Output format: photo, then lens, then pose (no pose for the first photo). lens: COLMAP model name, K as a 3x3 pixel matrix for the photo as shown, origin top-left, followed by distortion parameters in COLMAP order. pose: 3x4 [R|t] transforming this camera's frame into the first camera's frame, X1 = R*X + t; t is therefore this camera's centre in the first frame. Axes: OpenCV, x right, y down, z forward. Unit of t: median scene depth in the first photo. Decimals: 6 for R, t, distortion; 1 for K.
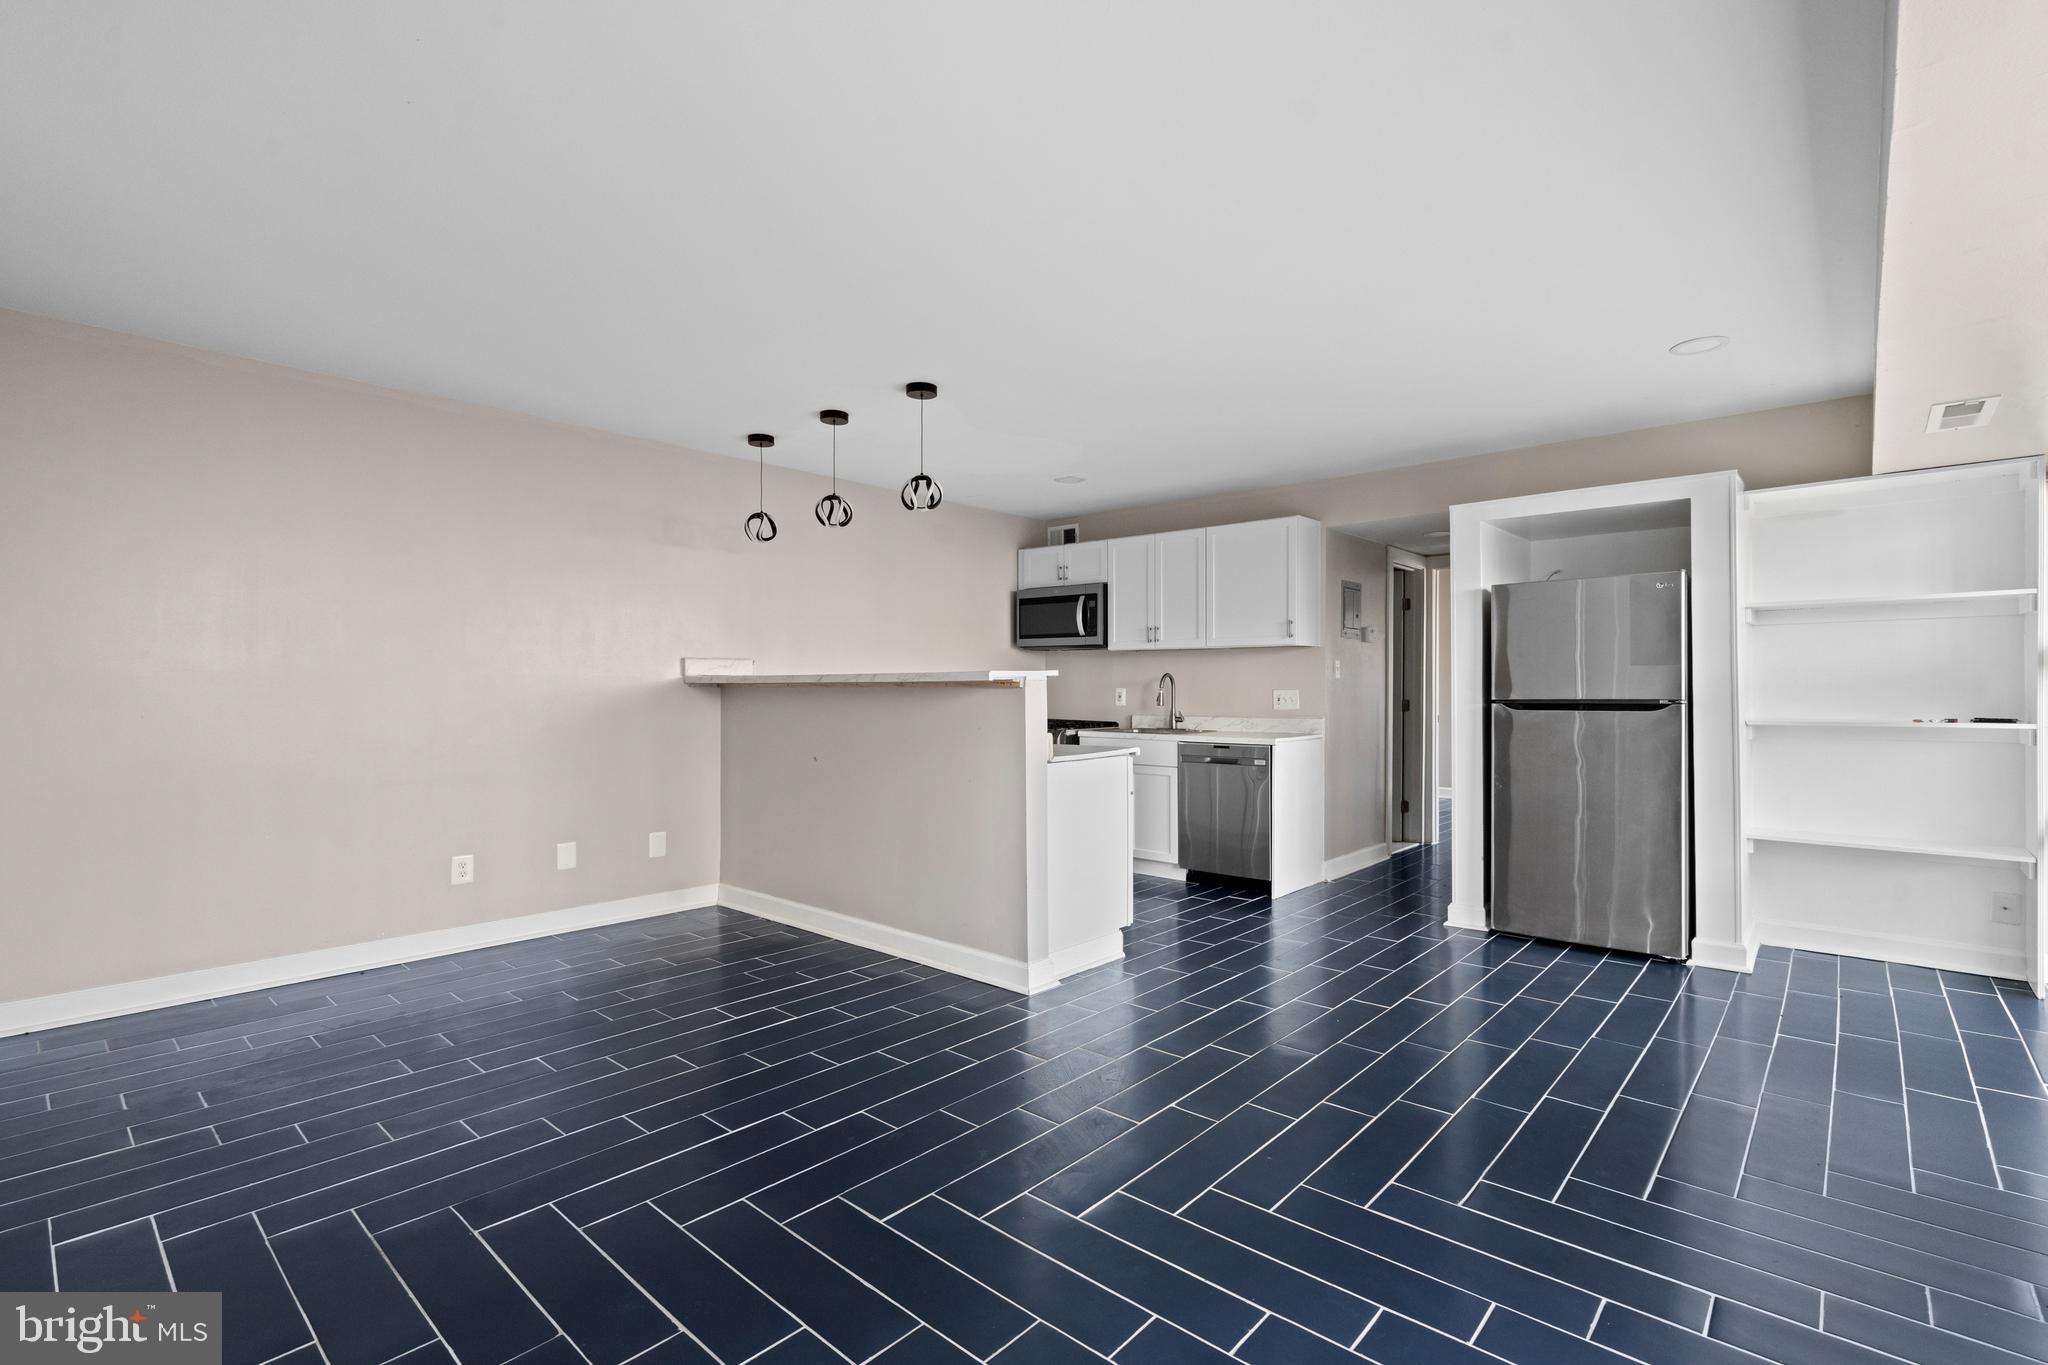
lens RADIAL K [[925.9, 0, 1045.0], [0, 925.9, 692.9], [0, 0, 1]] dist [-0.005494, 0.001611]
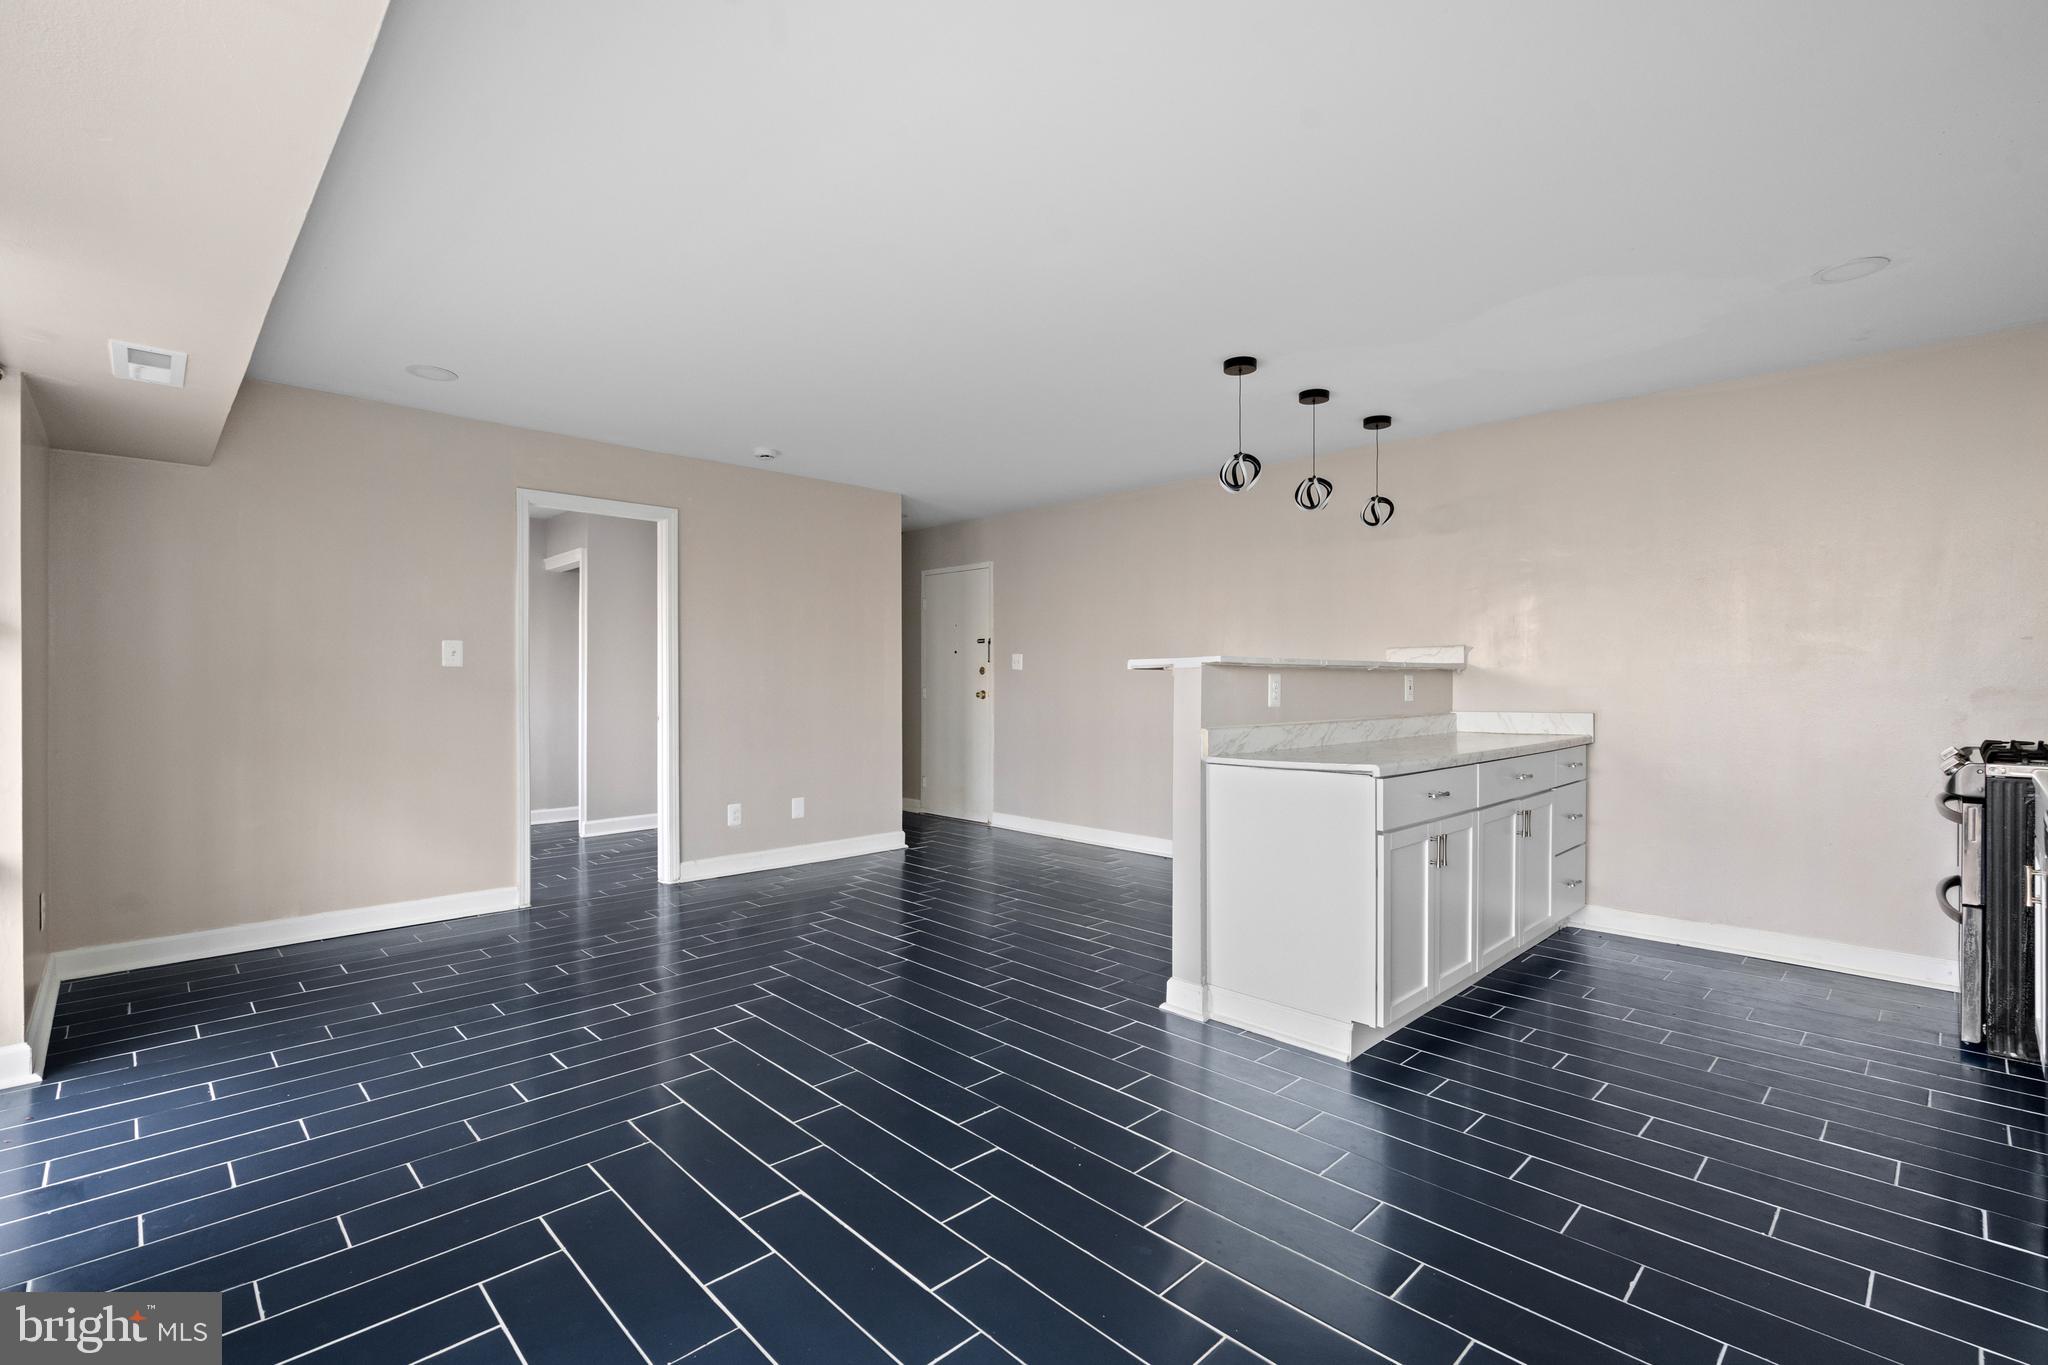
lens RADIAL K [[925.9, 0, 1014.4], [0, 925.9, 683.1], [0, 0, 1]] dist [-0.005494, 0.001611]
pose [[-0.084866, 0.004474, -0.996382, 0.520903], [-0.004512, 0.999978, 0.004874, -0.001710], [0.996382, 0.004909, -0.084844, 0.524726]]
